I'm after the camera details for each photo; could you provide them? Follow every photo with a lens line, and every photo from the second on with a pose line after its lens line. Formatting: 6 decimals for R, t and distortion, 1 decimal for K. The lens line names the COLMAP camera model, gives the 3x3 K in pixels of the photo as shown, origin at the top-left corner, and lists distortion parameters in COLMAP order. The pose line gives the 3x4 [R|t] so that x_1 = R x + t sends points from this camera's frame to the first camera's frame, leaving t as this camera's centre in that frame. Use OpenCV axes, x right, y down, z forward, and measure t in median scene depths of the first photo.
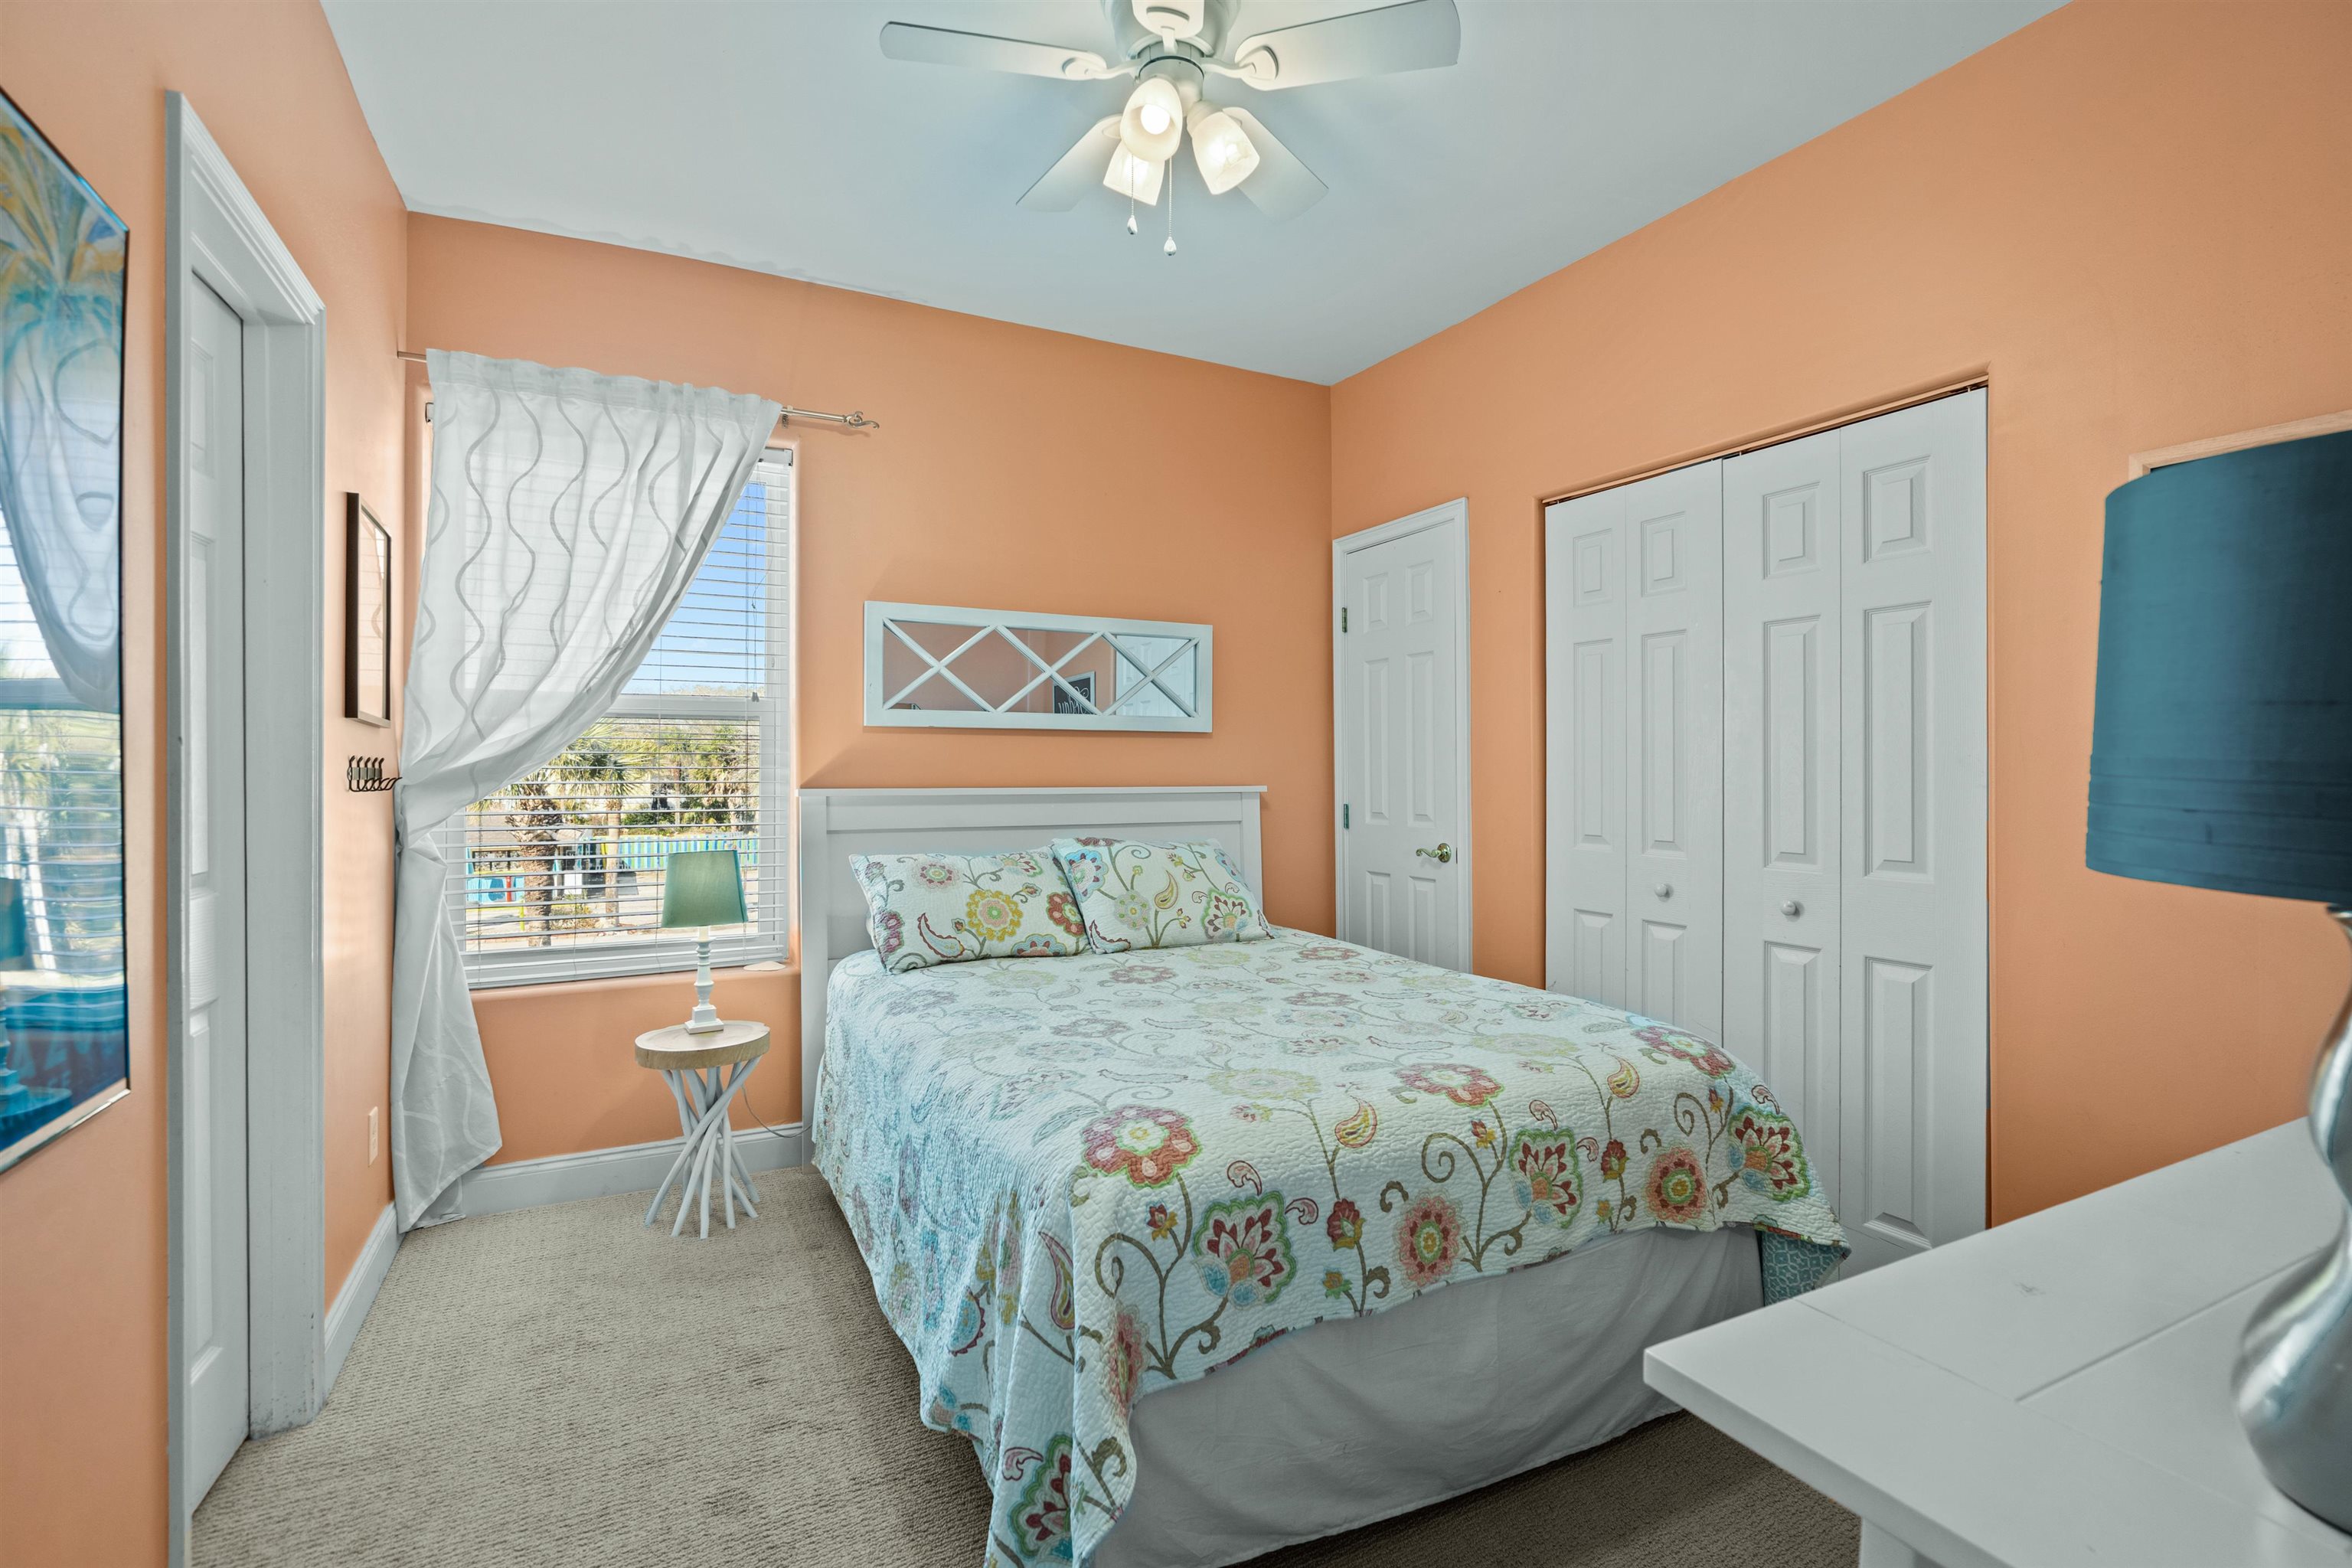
lens RADIAL K [[1075.1, 0, 1177.6], [0, 1075.1, 789.7], [0, 0, 1]] dist [-0.005783, 0.000279]
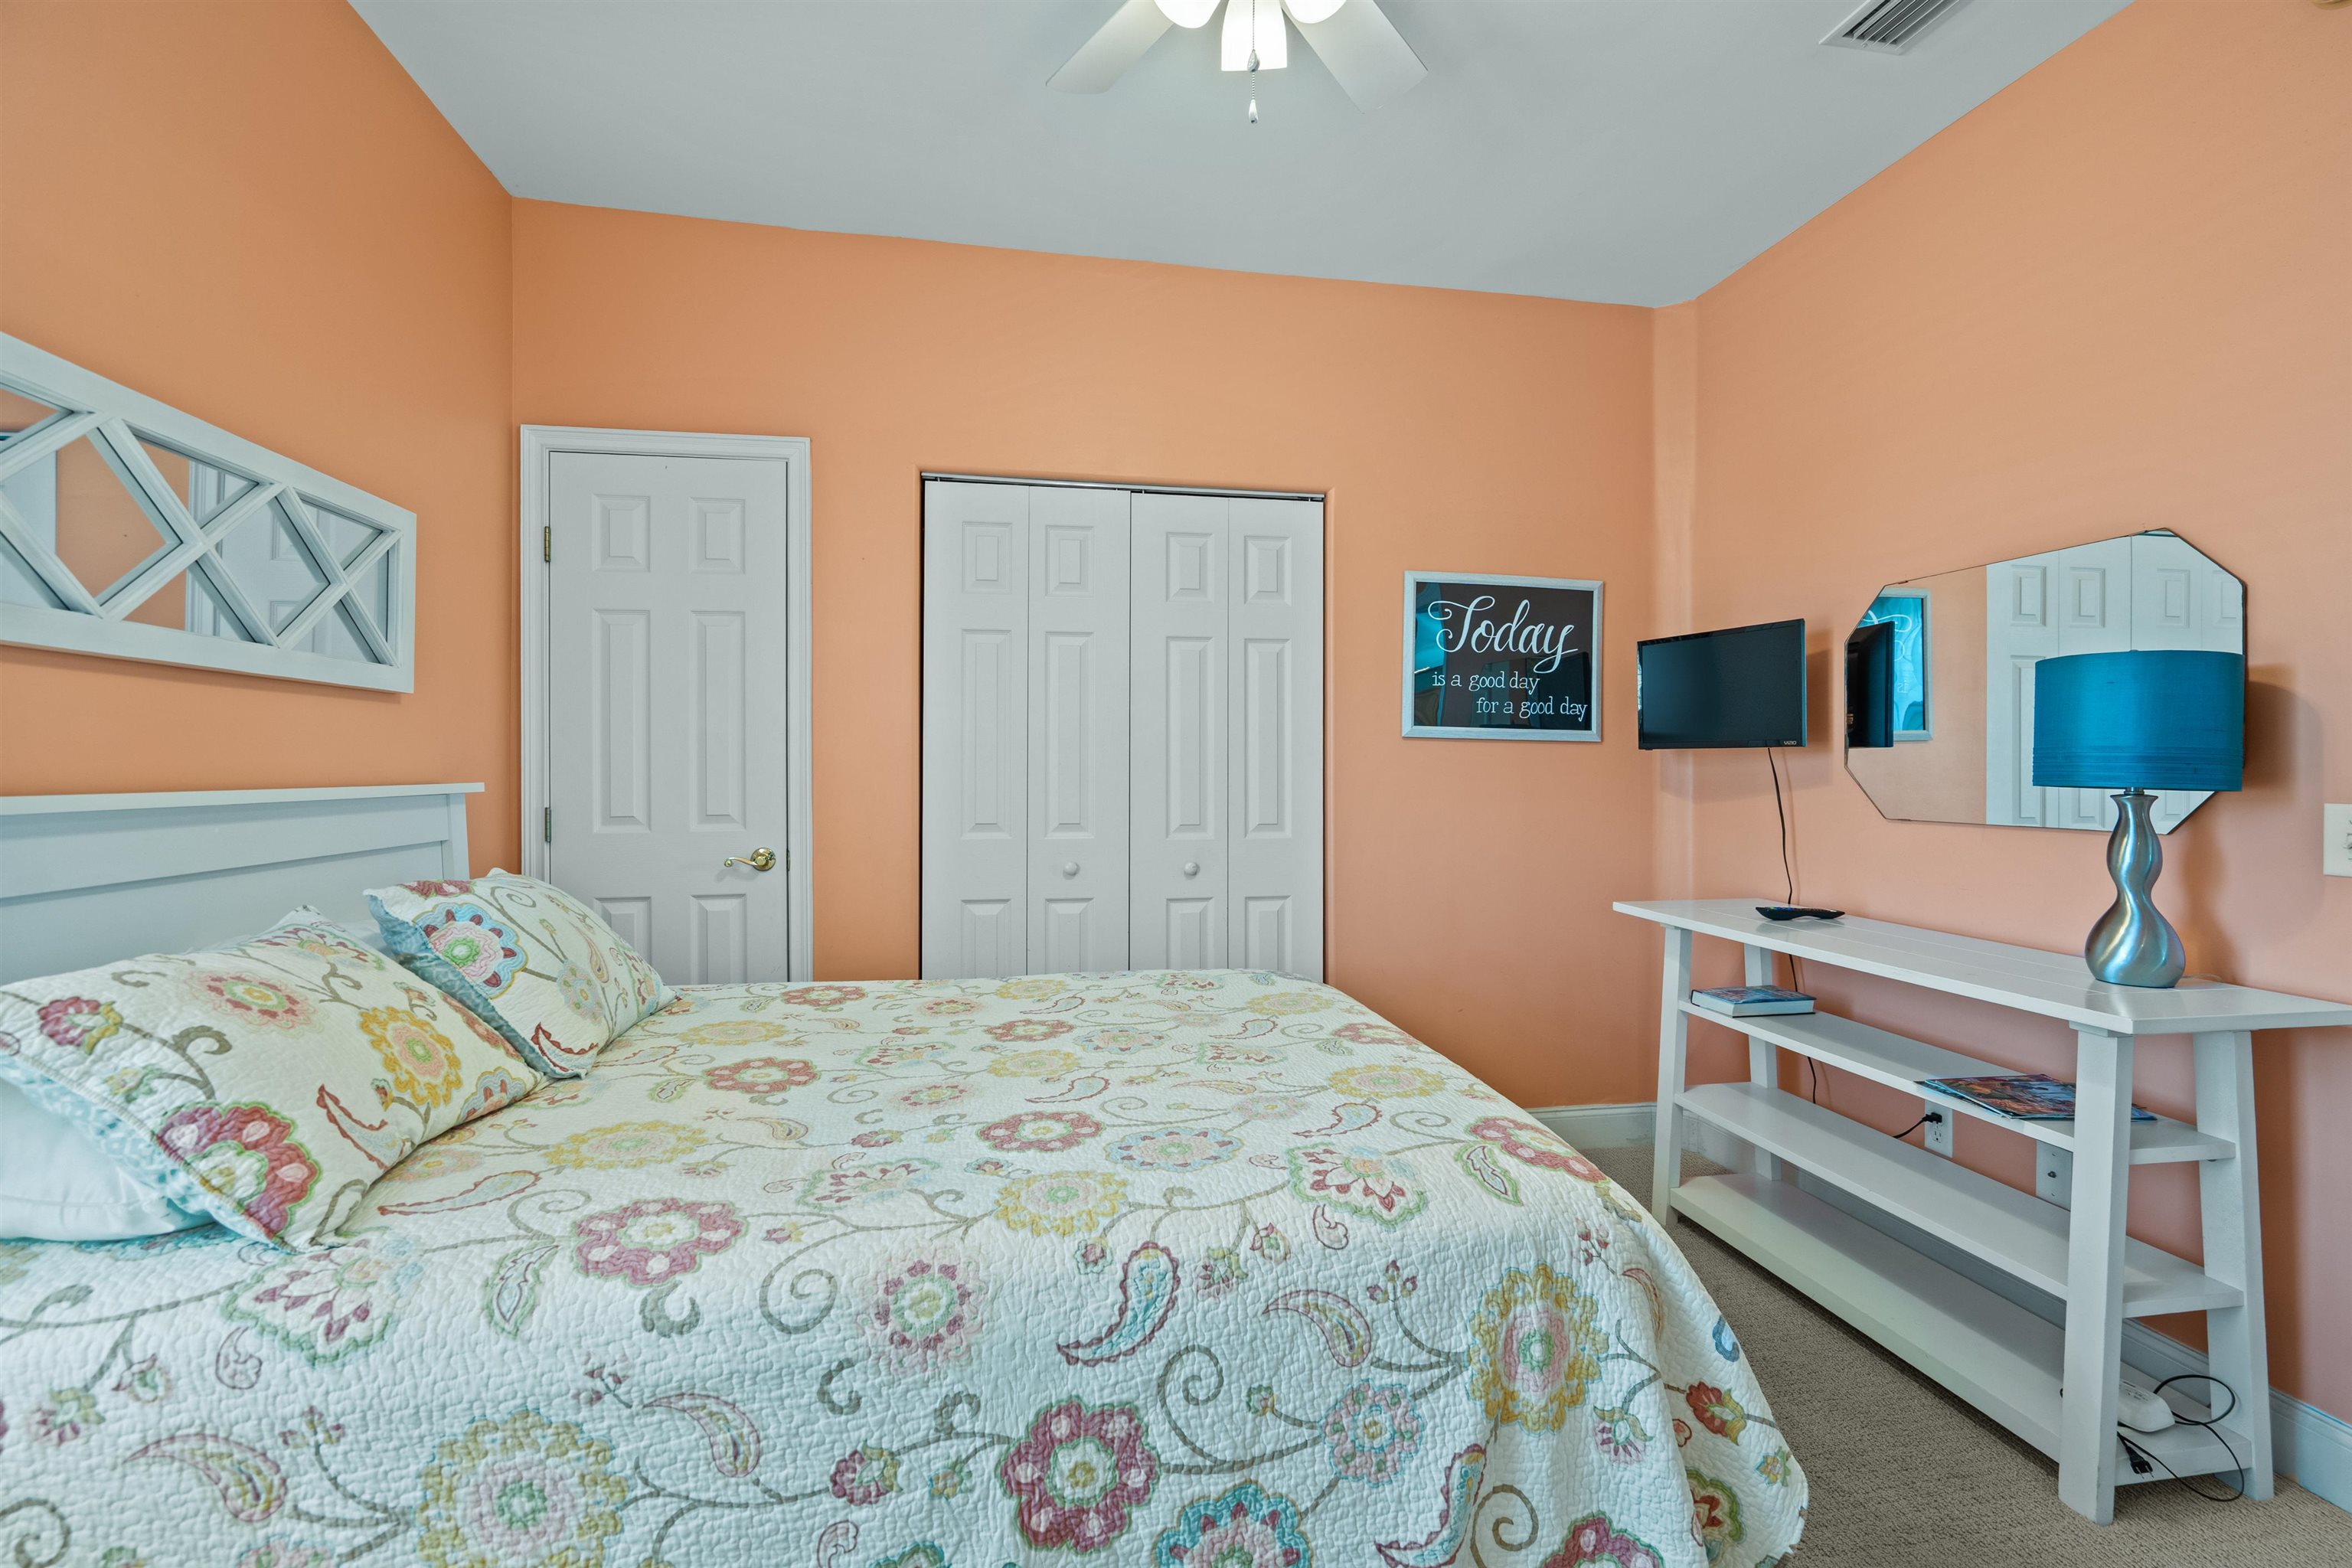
lens RADIAL K [[1075.1, 0, 1177.6], [0, 1075.1, 789.7], [0, 0, 1]] dist [-0.005783, 0.000279]
pose [[0.287249, -0.020435, 0.957638, -0.538067], [0.020311, 0.999678, 0.015239, -0.001108], [-0.957641, 0.015073, 0.287571, 0.553259]]
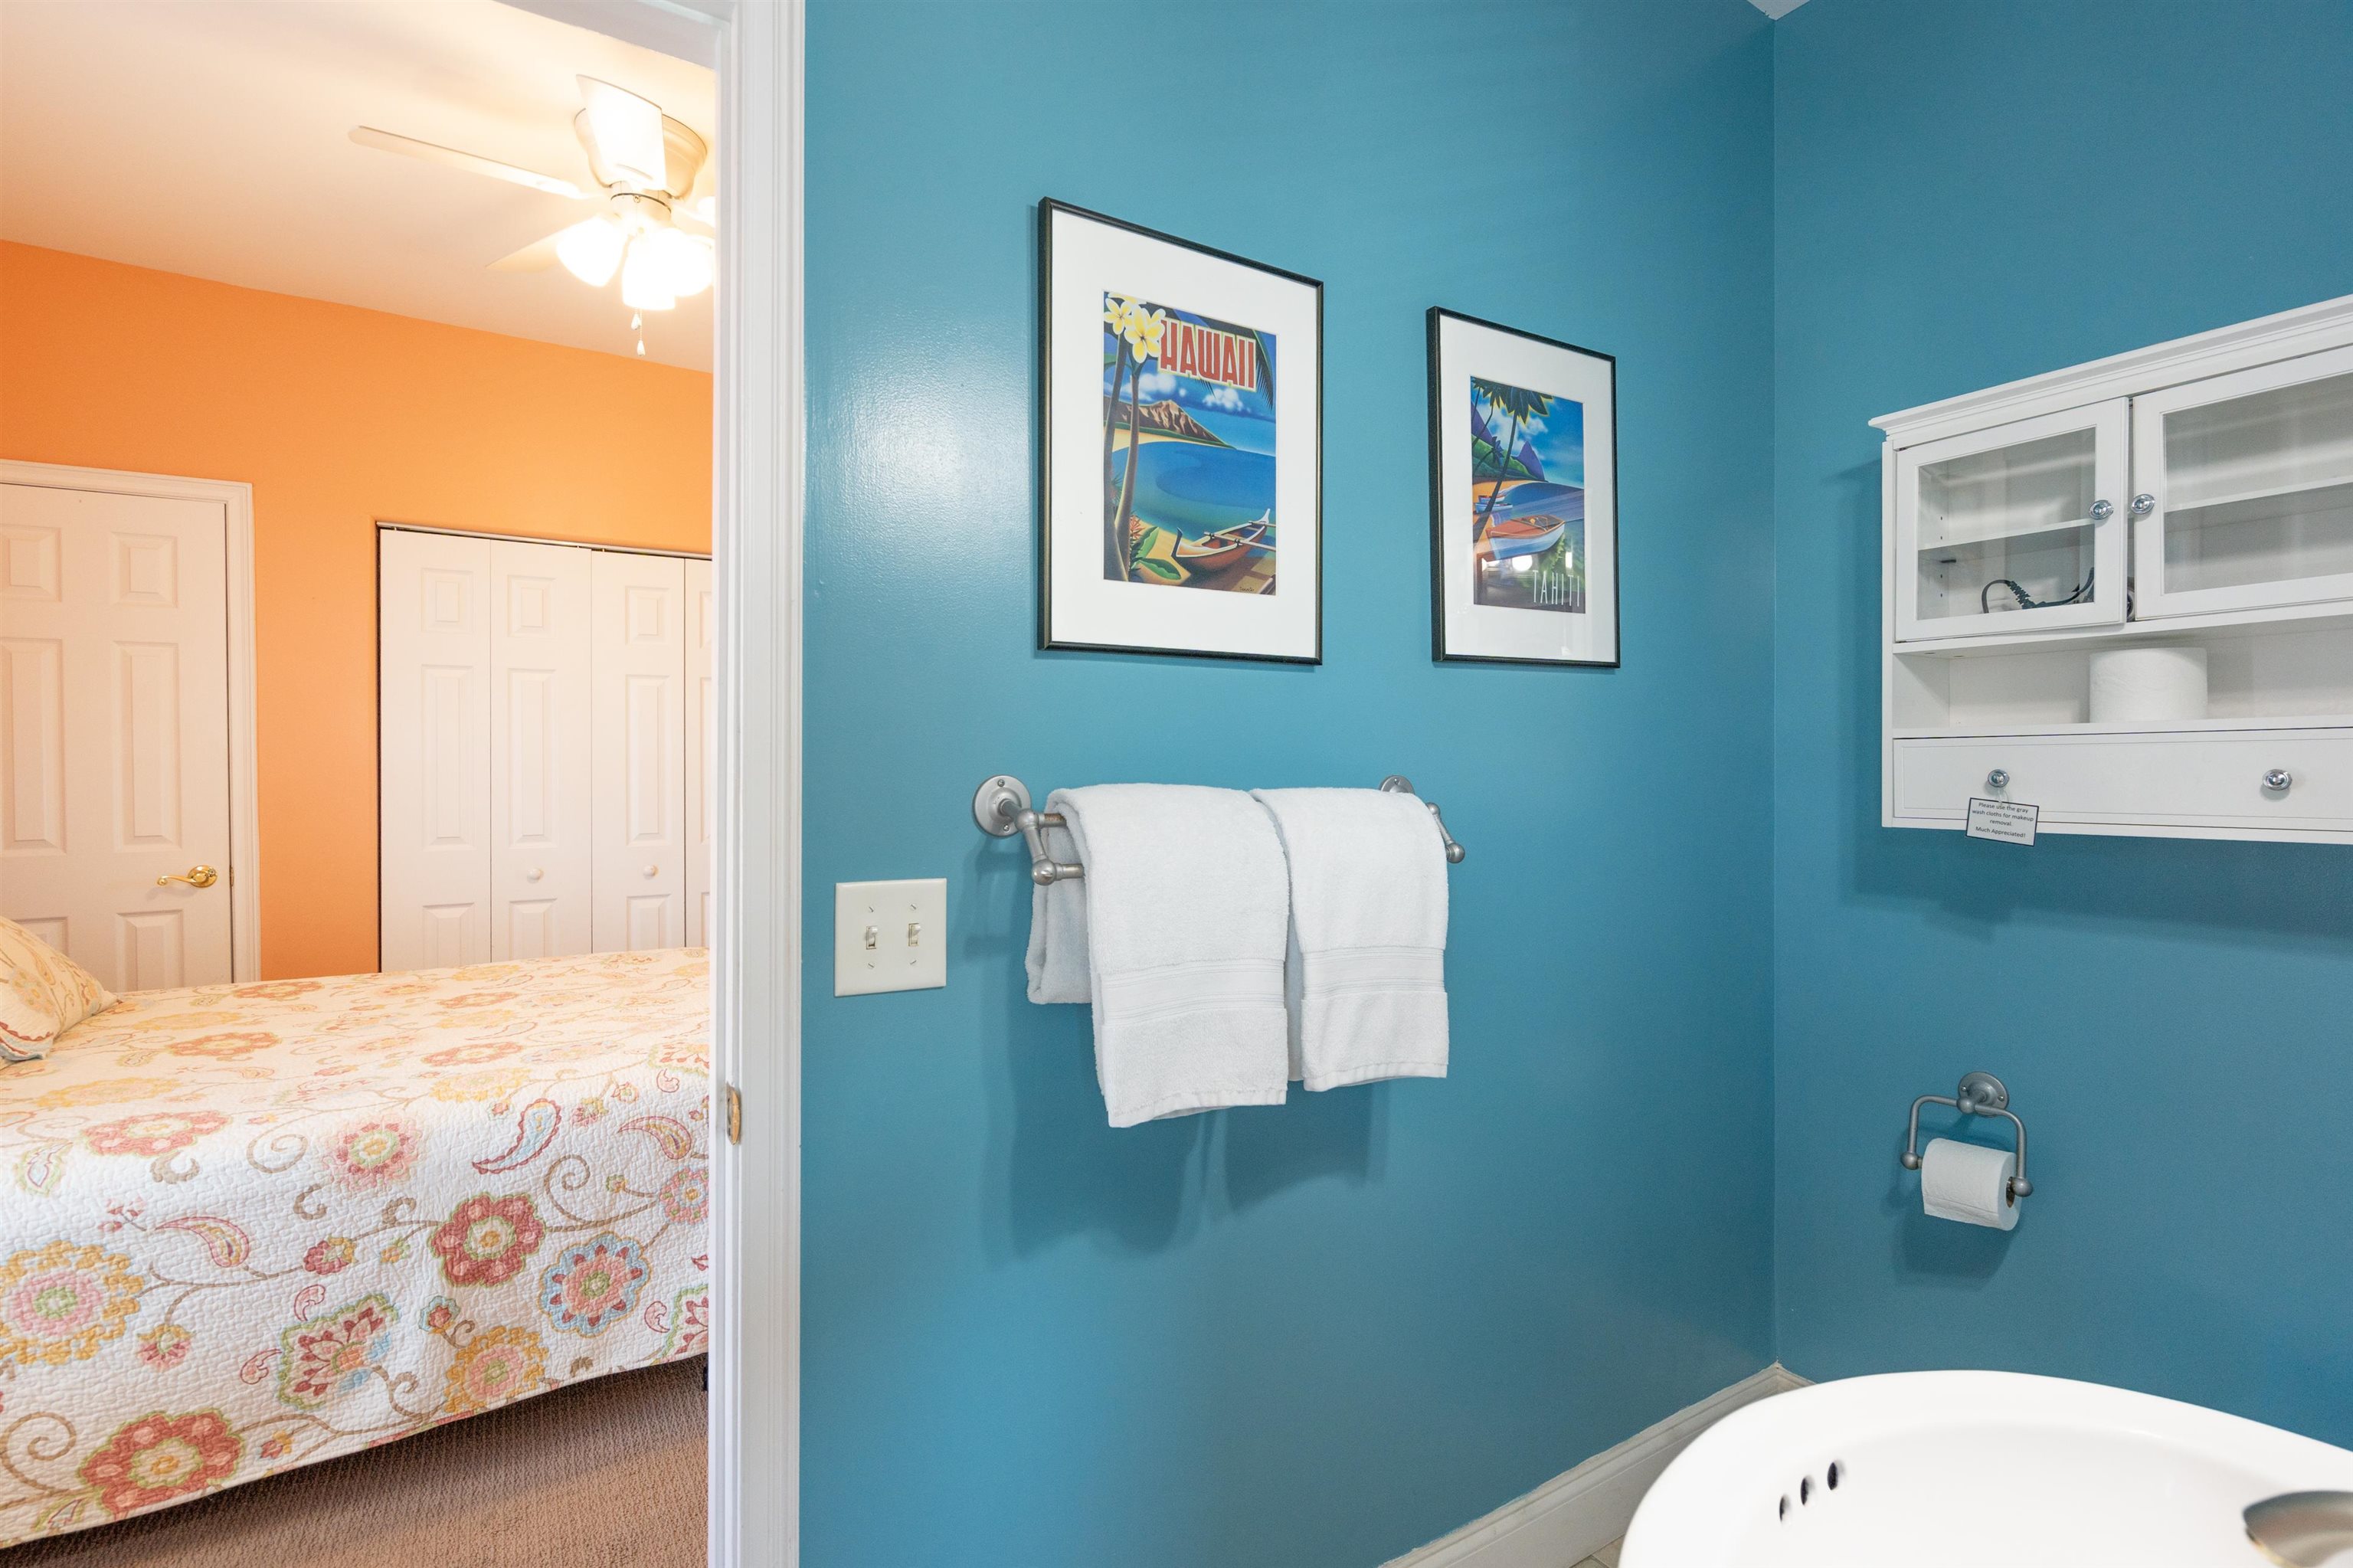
lens RADIAL K [[1101.7, 0, 1168.4], [0, 1101.7, 786.3], [0, 0, 1]] dist [0.001307, -0.000593]
pose [[-0.088545, -0.022354, 0.995821, -0.859718], [0.021410, 0.999474, 0.024340, -0.023824], [-0.995842, 0.023476, -0.088020, 0.353938]]
